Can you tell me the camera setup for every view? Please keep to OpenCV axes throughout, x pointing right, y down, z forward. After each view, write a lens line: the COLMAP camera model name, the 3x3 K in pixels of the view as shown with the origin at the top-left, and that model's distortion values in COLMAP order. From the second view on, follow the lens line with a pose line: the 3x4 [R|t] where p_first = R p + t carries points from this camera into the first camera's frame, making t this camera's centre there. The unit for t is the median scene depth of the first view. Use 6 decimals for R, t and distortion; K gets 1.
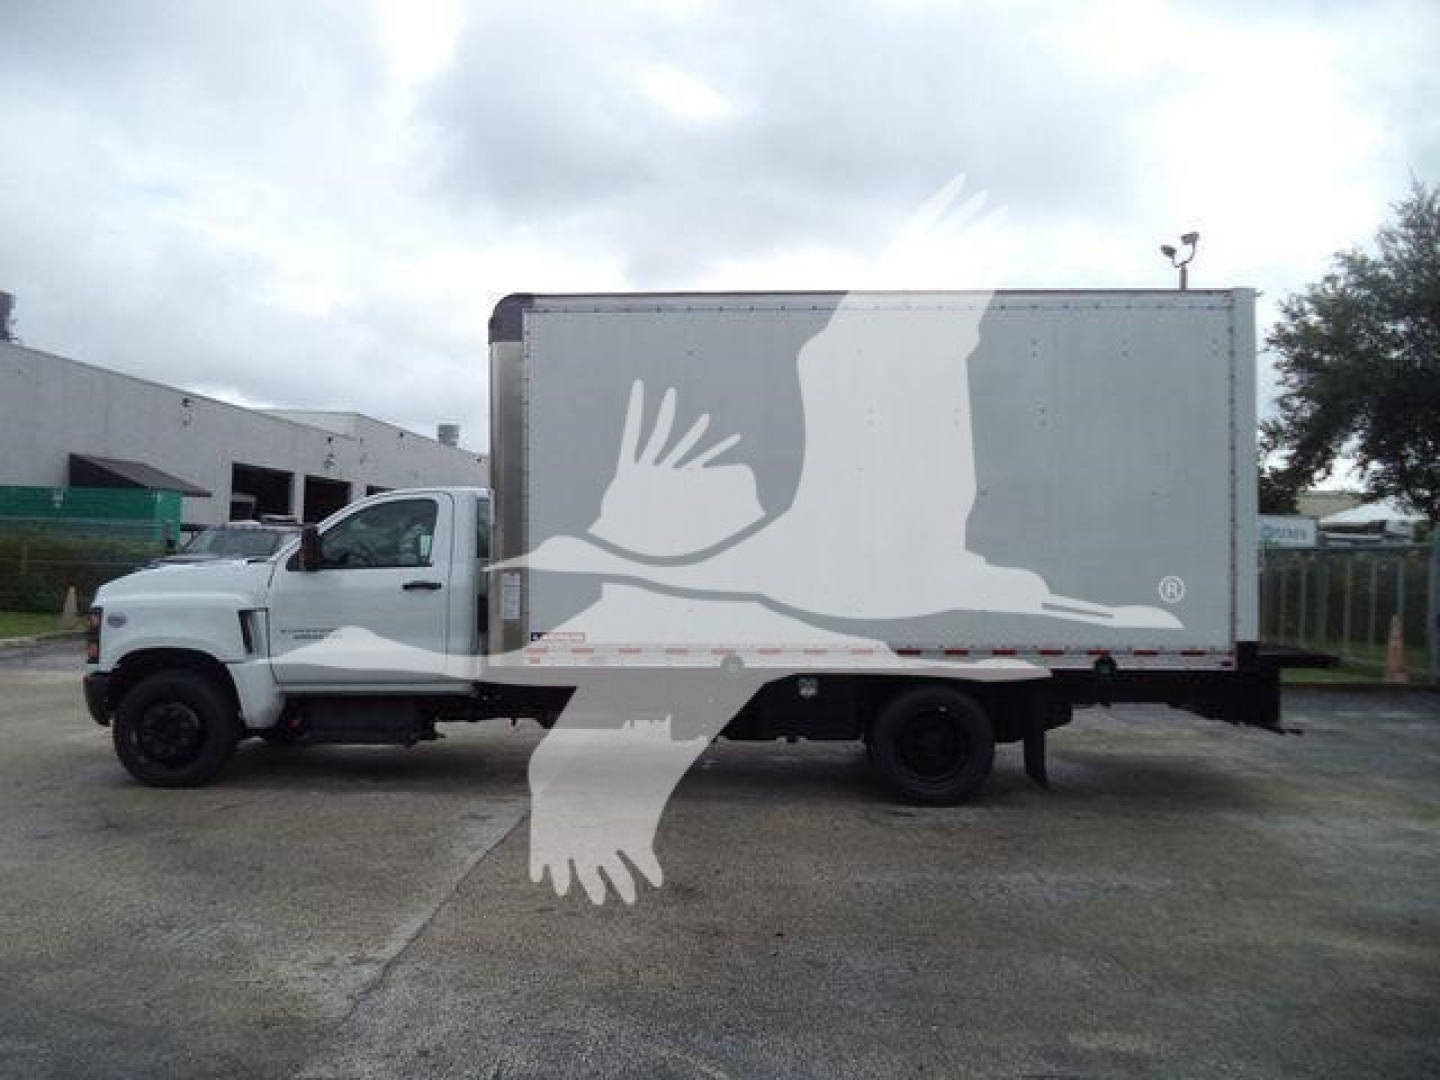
lens RADIAL K [[1142.5, 0, 717.5], [0, 1142.5, 557.9], [0, 0, 1]] dist [-0.014721, -0.009075]
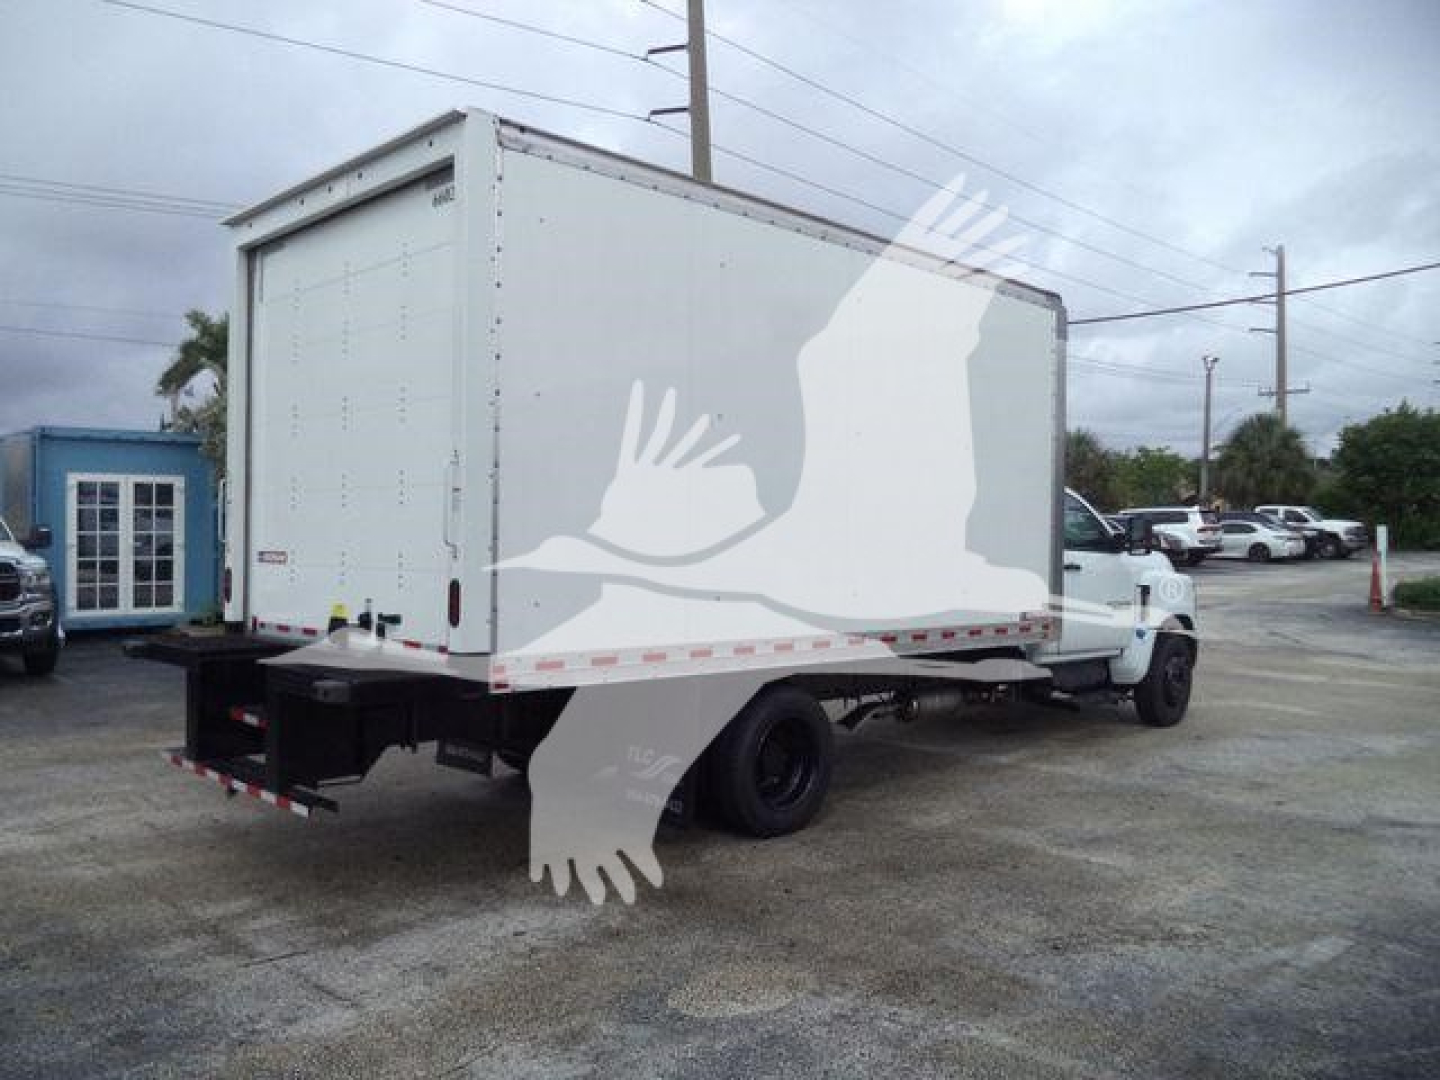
lens RADIAL K [[1157.6, 0, 722.5], [0, 1157.6, 548.4], [0, 0, 1]] dist [0.001800, -0.006149]
pose [[-0.679406, -0.007561, -0.733724, 0.867438], [-0.015946, 0.999863, 0.004462, 0.007539], [0.733590, 0.014731, -0.679433, 1.882027]]
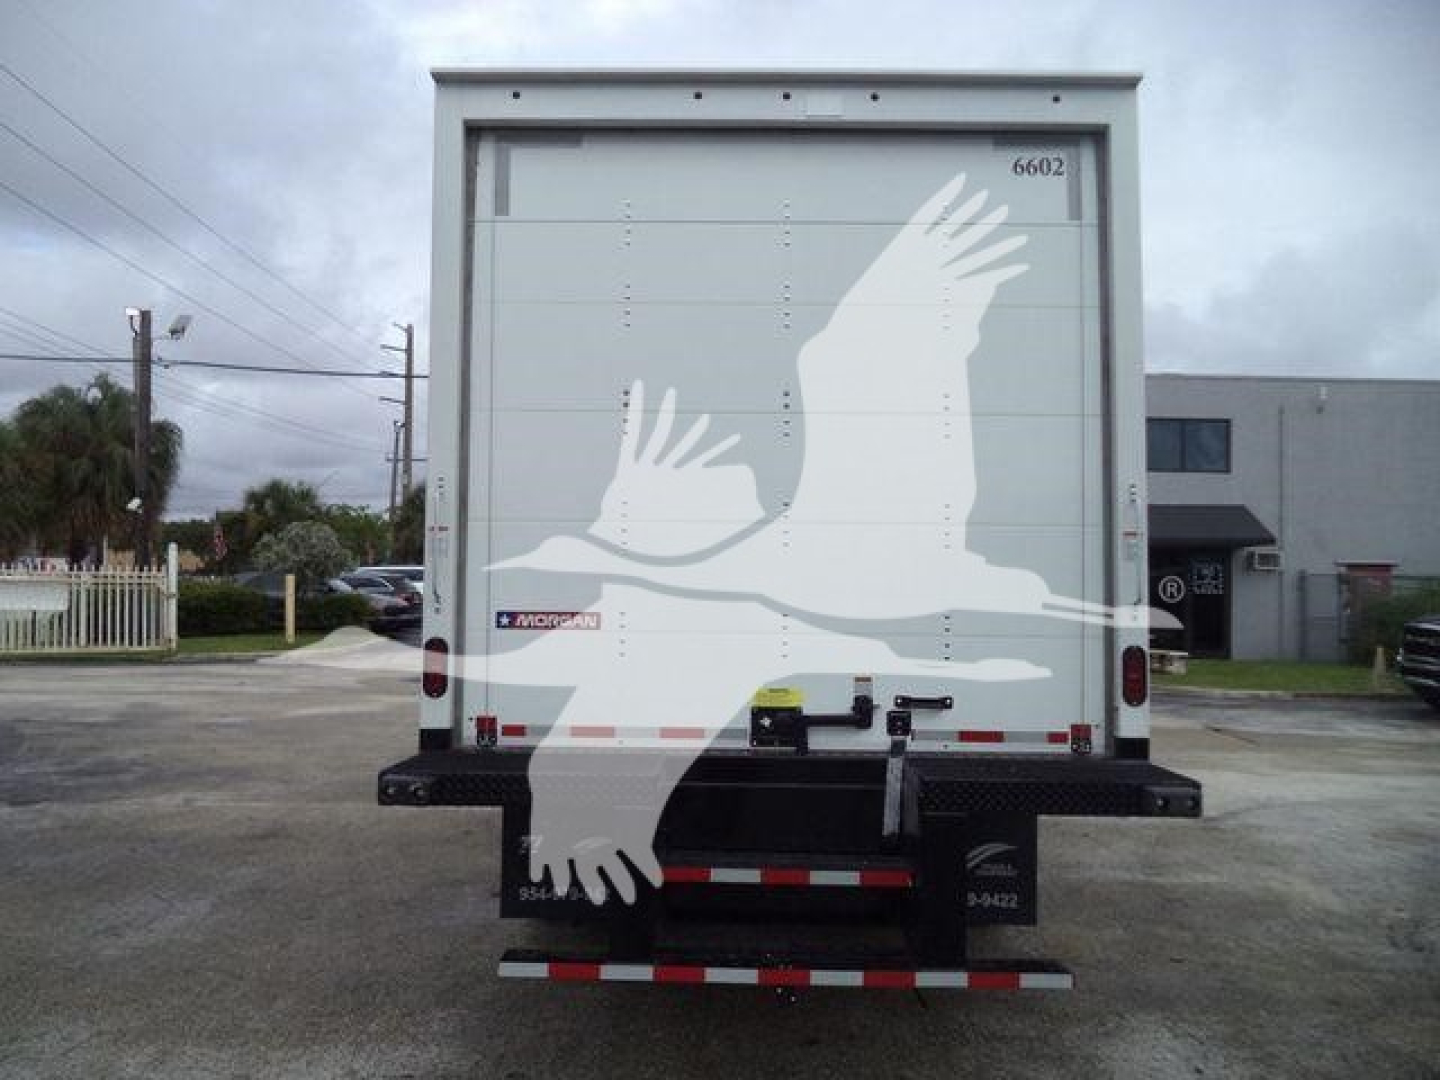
lens RADIAL K [[1185.6, 0, 720.0], [0, 1185.6, 540.0], [0, 0, 1]] dist [-0.010153, -0.004380]
pose [[0.033703, -0.056806, -0.997816, 1.023513], [-0.014866, 0.998244, -0.057332, 0.015988], [0.999321, 0.016766, 0.032799, 1.115264]]
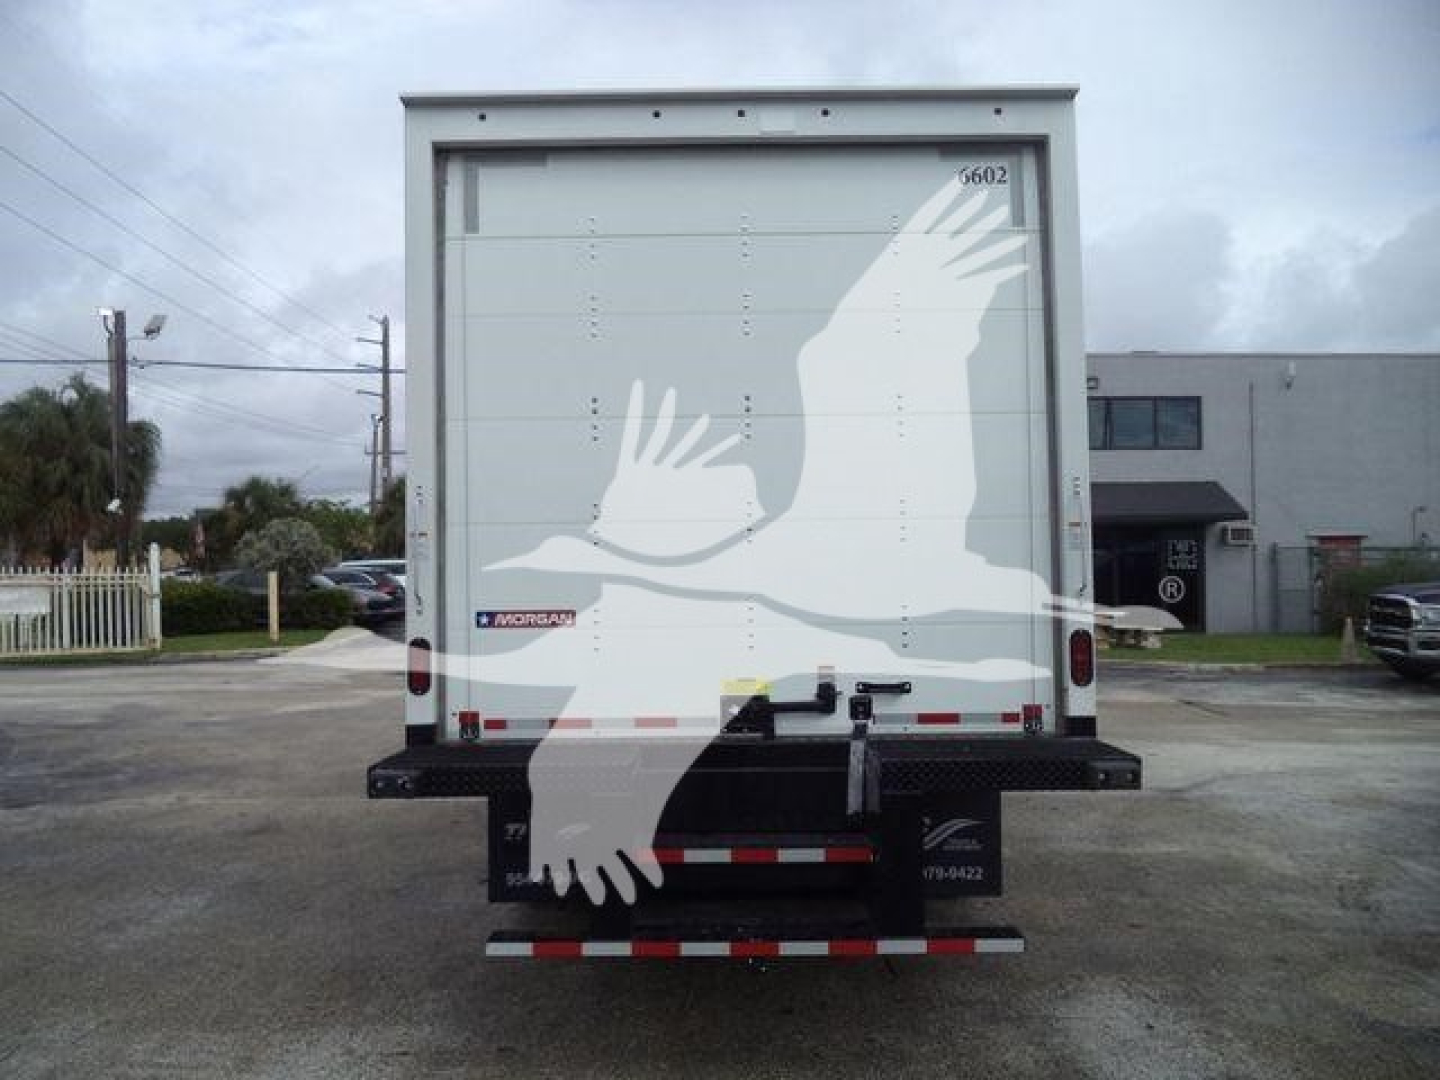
lens RADIAL K [[1185.6, 0, 720.0], [0, 1185.6, 540.0], [0, 0, 1]] dist [-0.010153, -0.004380]
pose [[0.047126, -0.044943, -0.997877, 1.053054], [0.009269, 0.998964, -0.044554, 0.011063], [0.998846, -0.007150, 0.047494, 1.121814]]
